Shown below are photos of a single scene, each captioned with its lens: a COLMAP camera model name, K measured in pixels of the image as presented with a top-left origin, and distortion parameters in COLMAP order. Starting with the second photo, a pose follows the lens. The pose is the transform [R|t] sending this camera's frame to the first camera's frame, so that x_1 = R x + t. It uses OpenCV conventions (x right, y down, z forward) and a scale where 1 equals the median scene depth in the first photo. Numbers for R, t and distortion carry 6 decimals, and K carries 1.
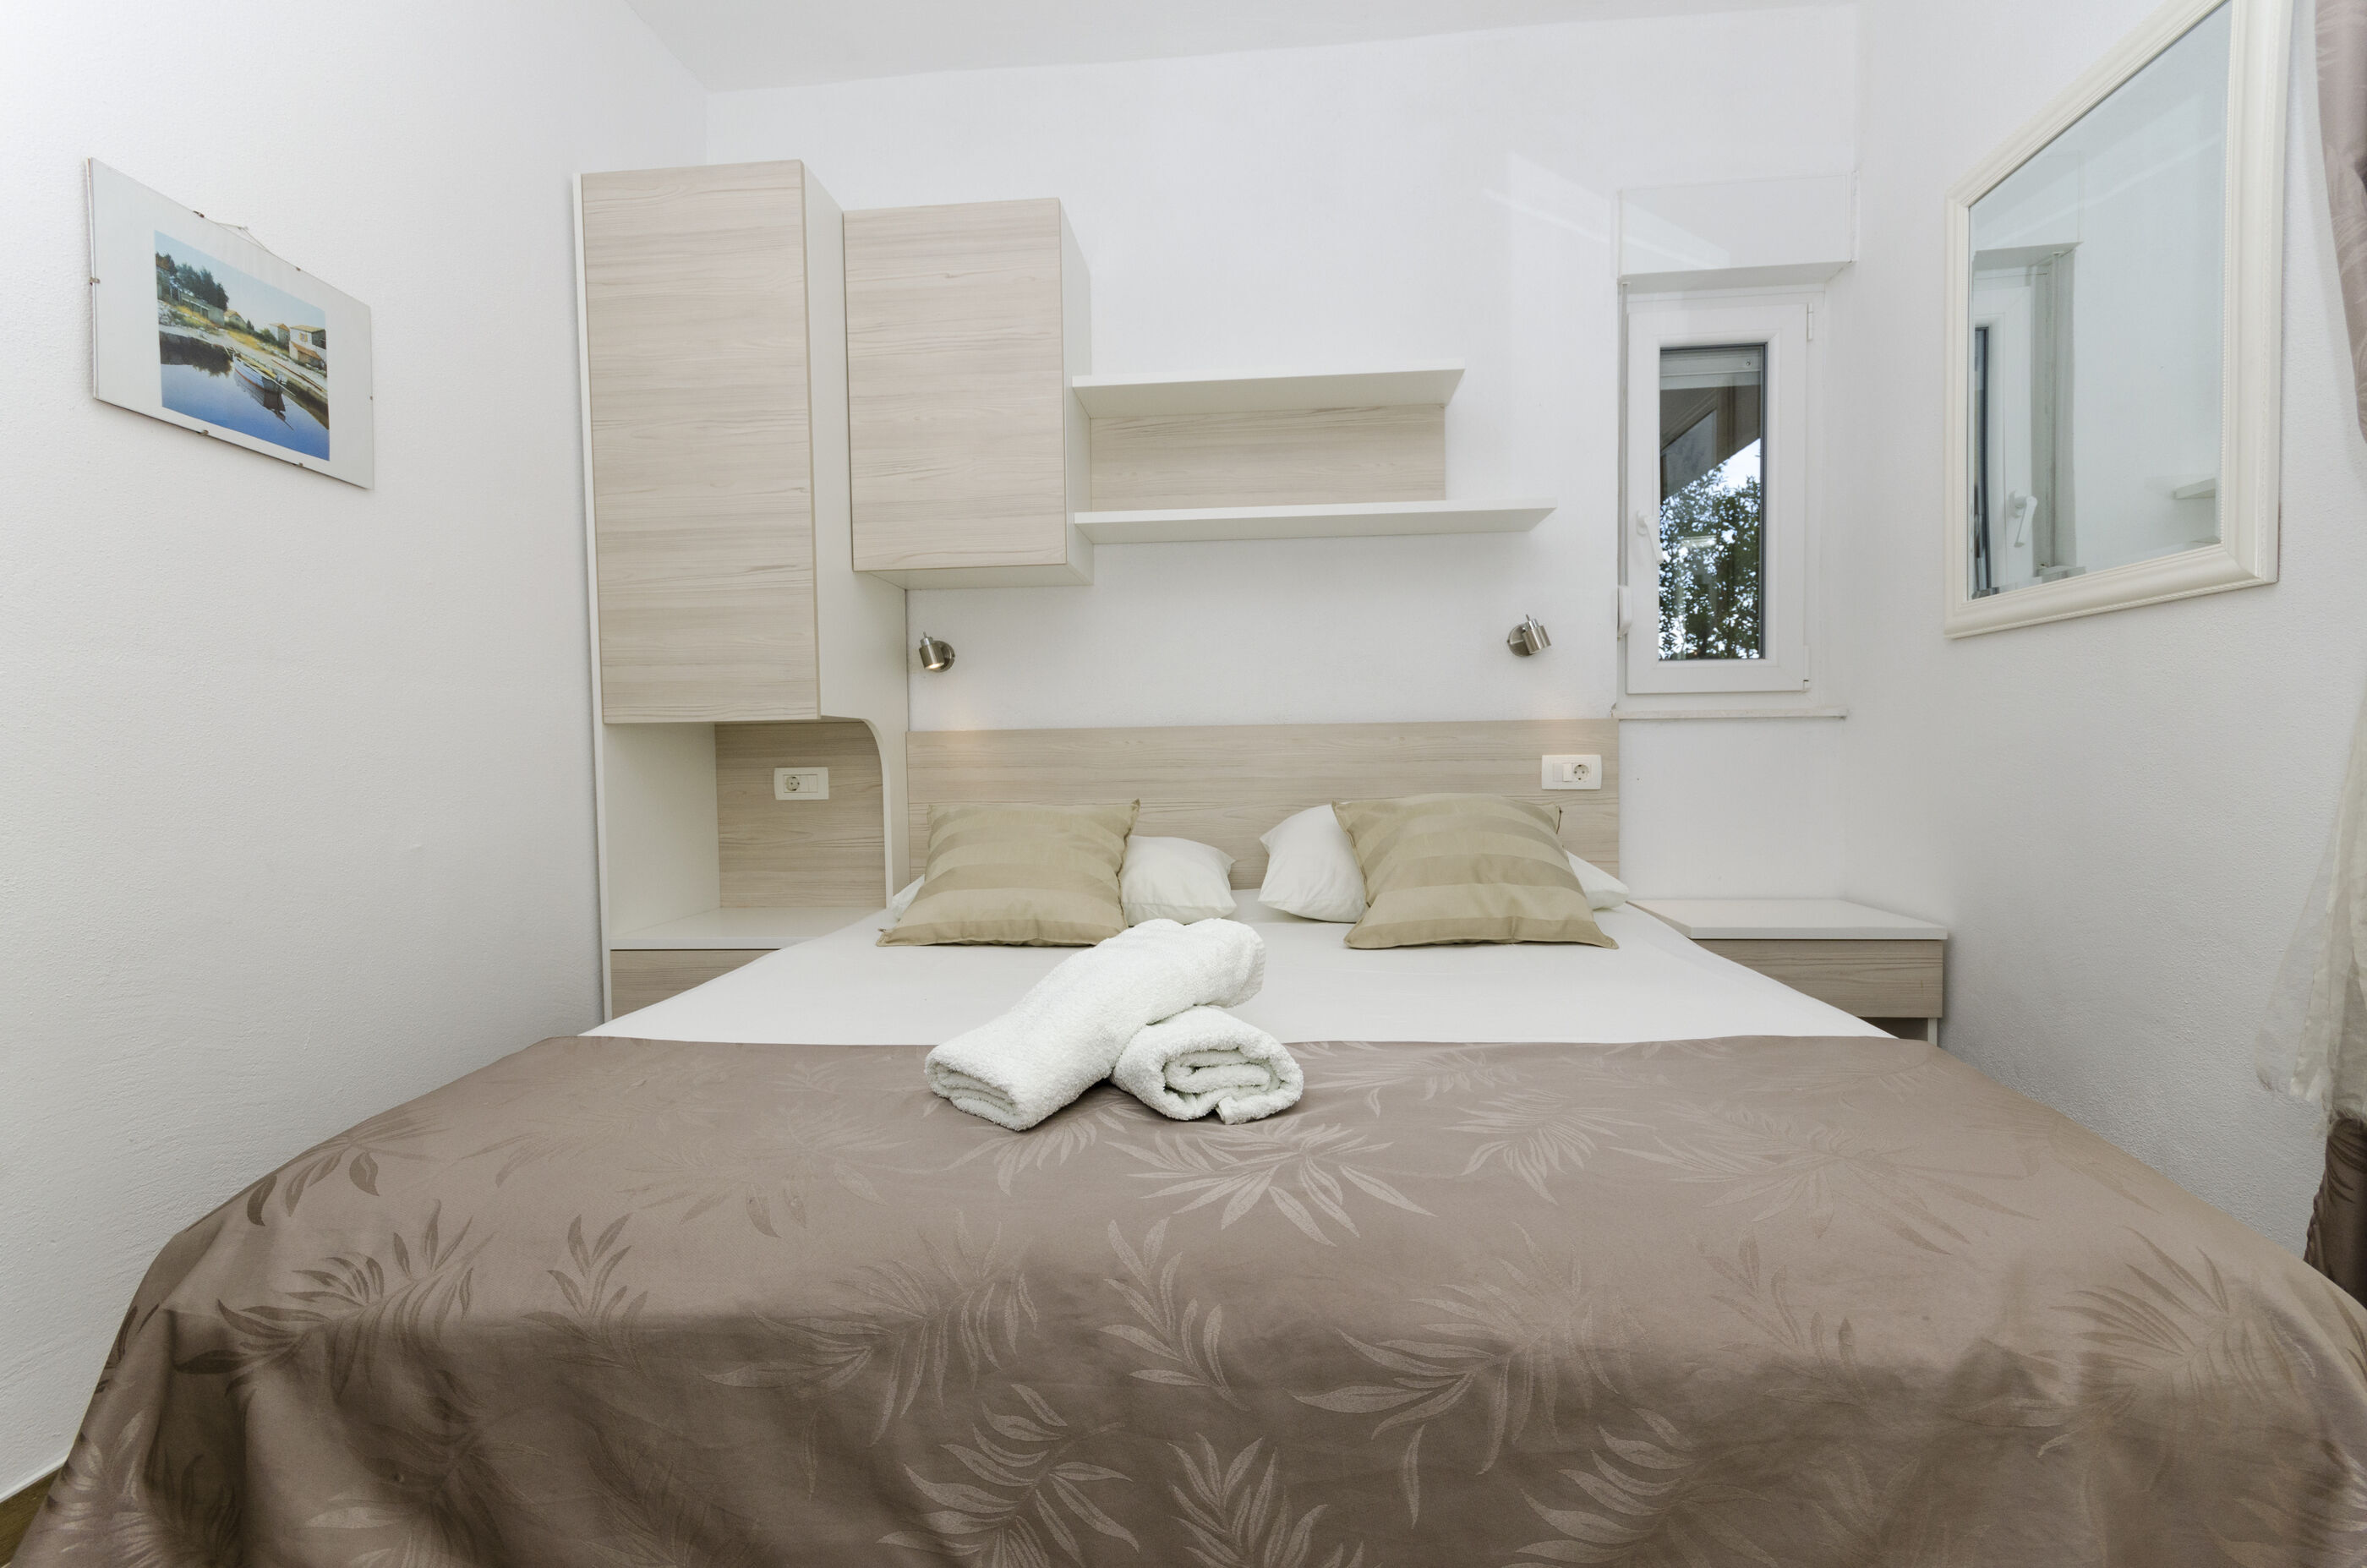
lens RADIAL K [[1015.7, 0, 1183.3], [0, 1015.7, 793.6], [0, 0, 1]] dist [0.001885, 0.000211]
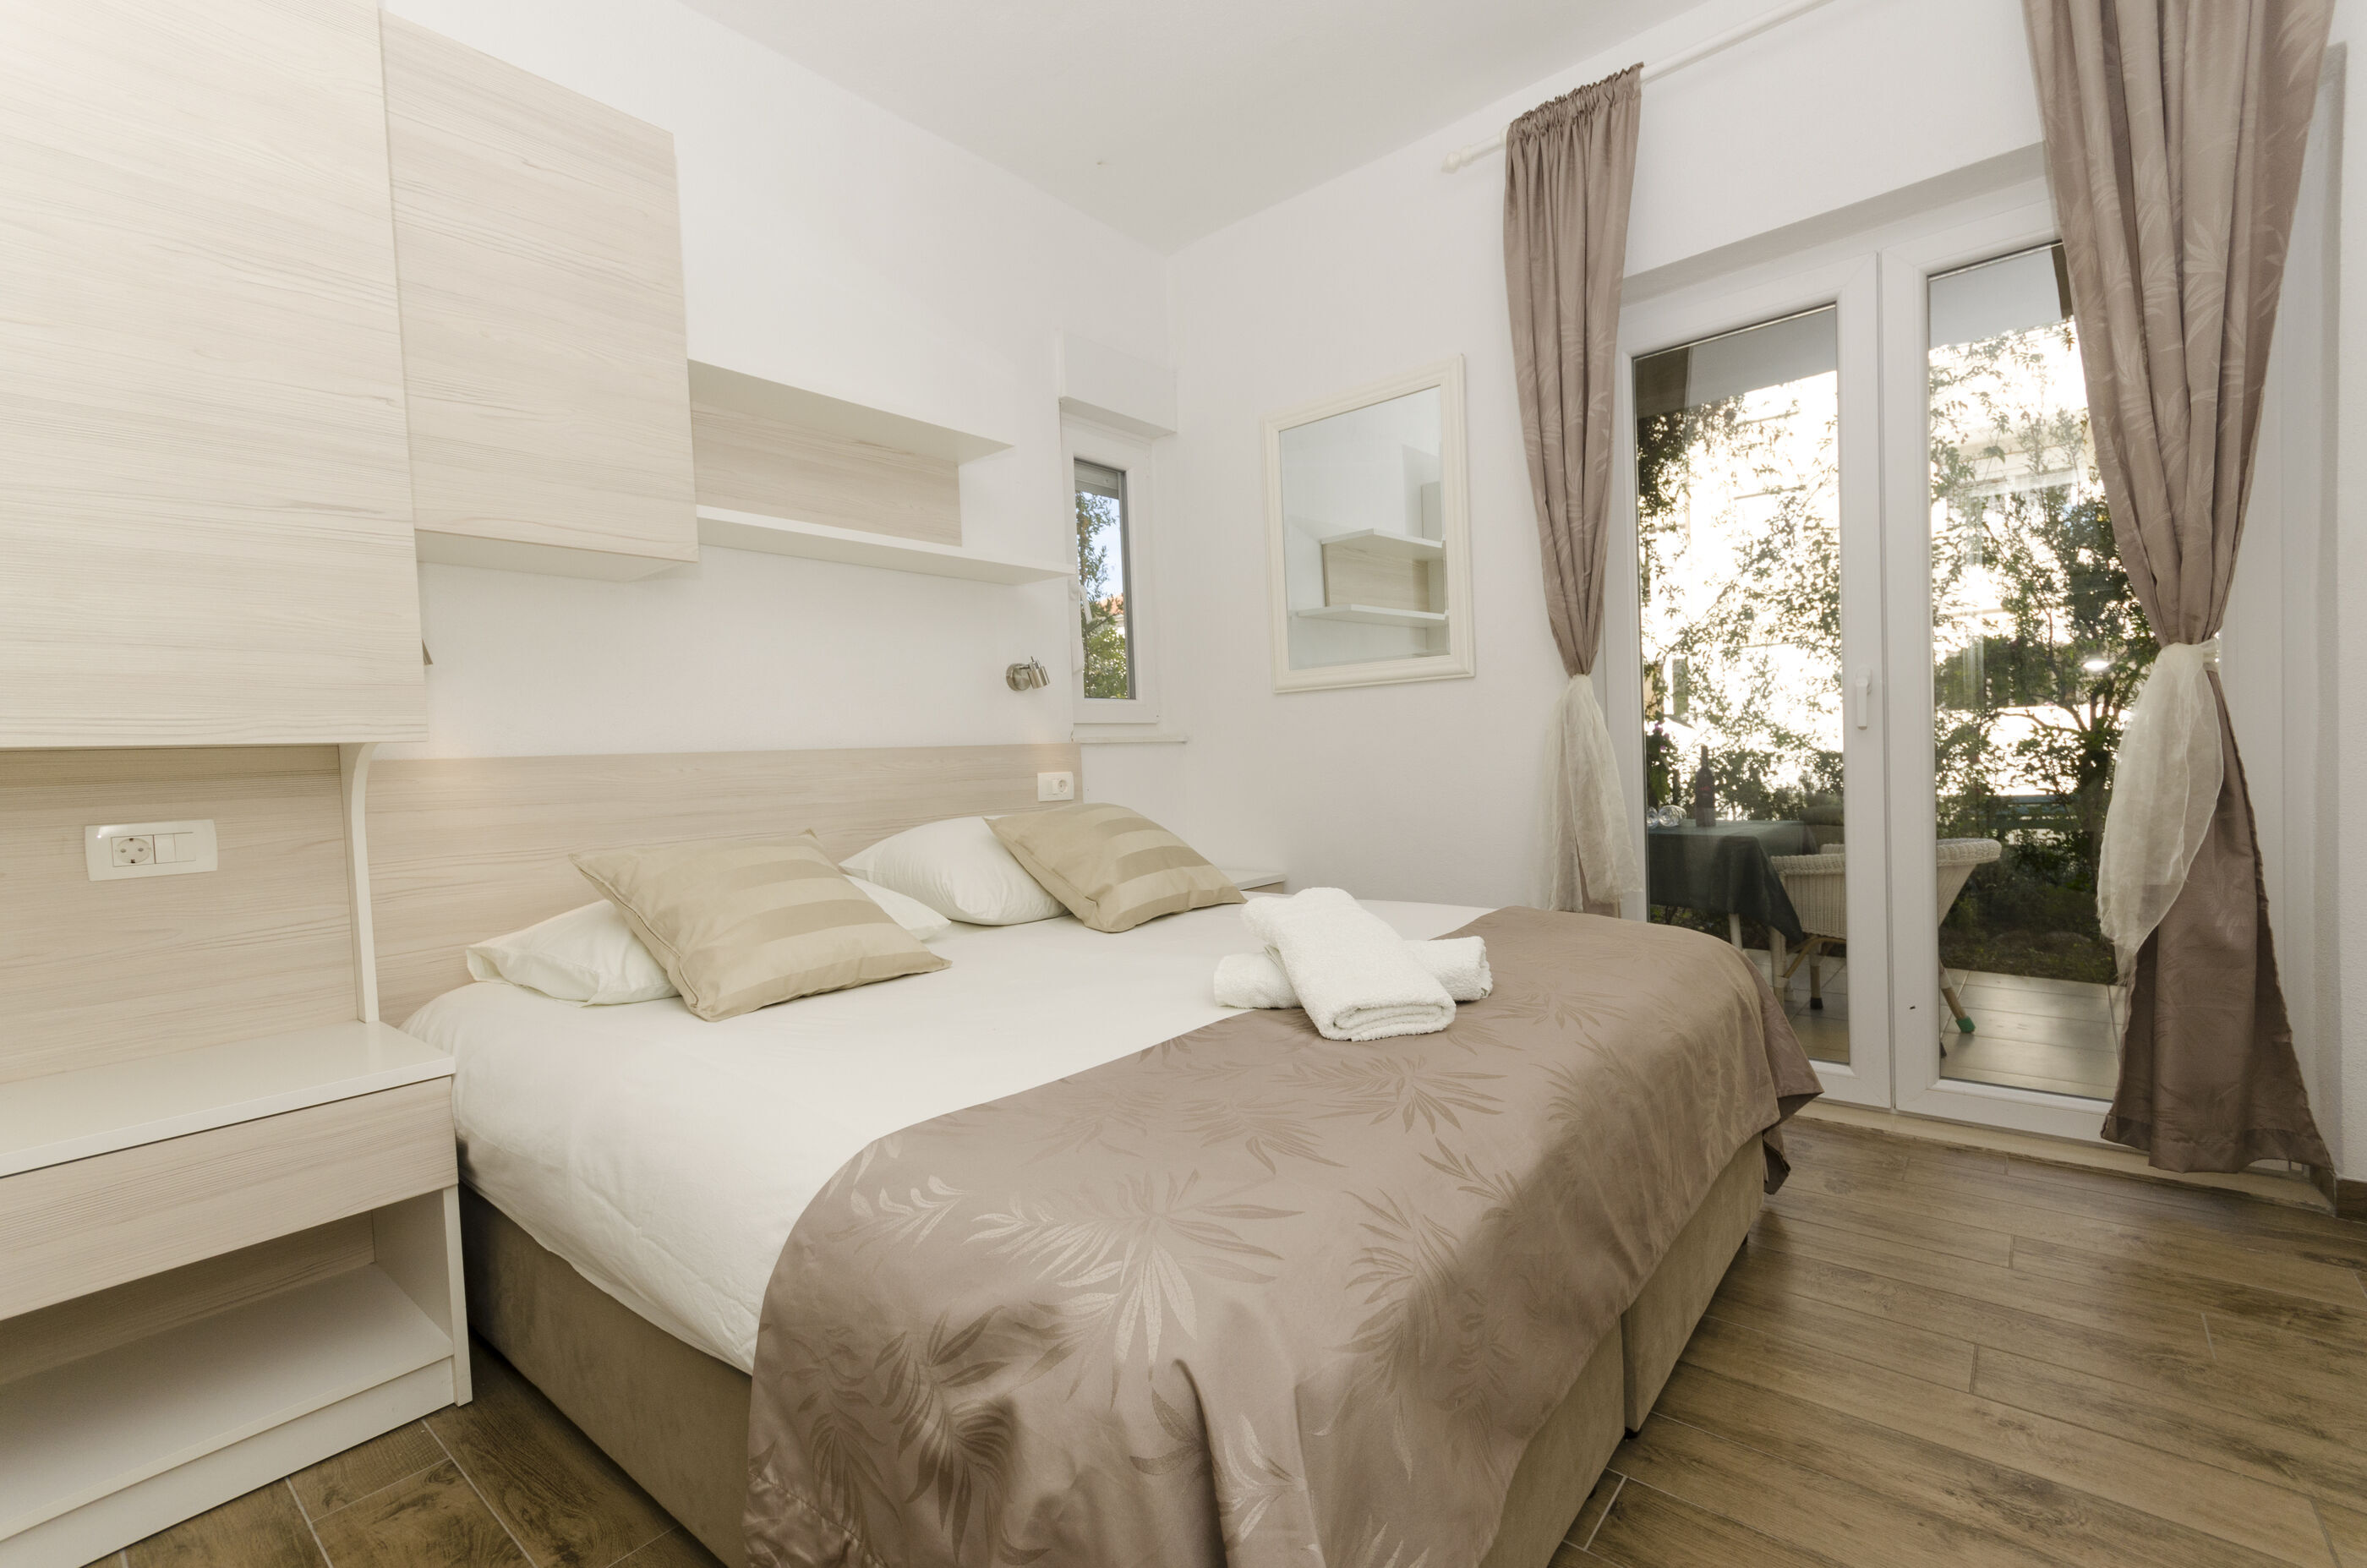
lens RADIAL K [[1015.7, 0, 1183.3], [0, 1015.7, 793.6], [0, 0, 1]] dist [0.001885, 0.000211]
pose [[0.581144, -0.038930, 0.812869, -0.528487], [0.061998, 0.998070, 0.003475, -0.007234], [-0.811435, 0.048377, 0.582436, 0.160100]]
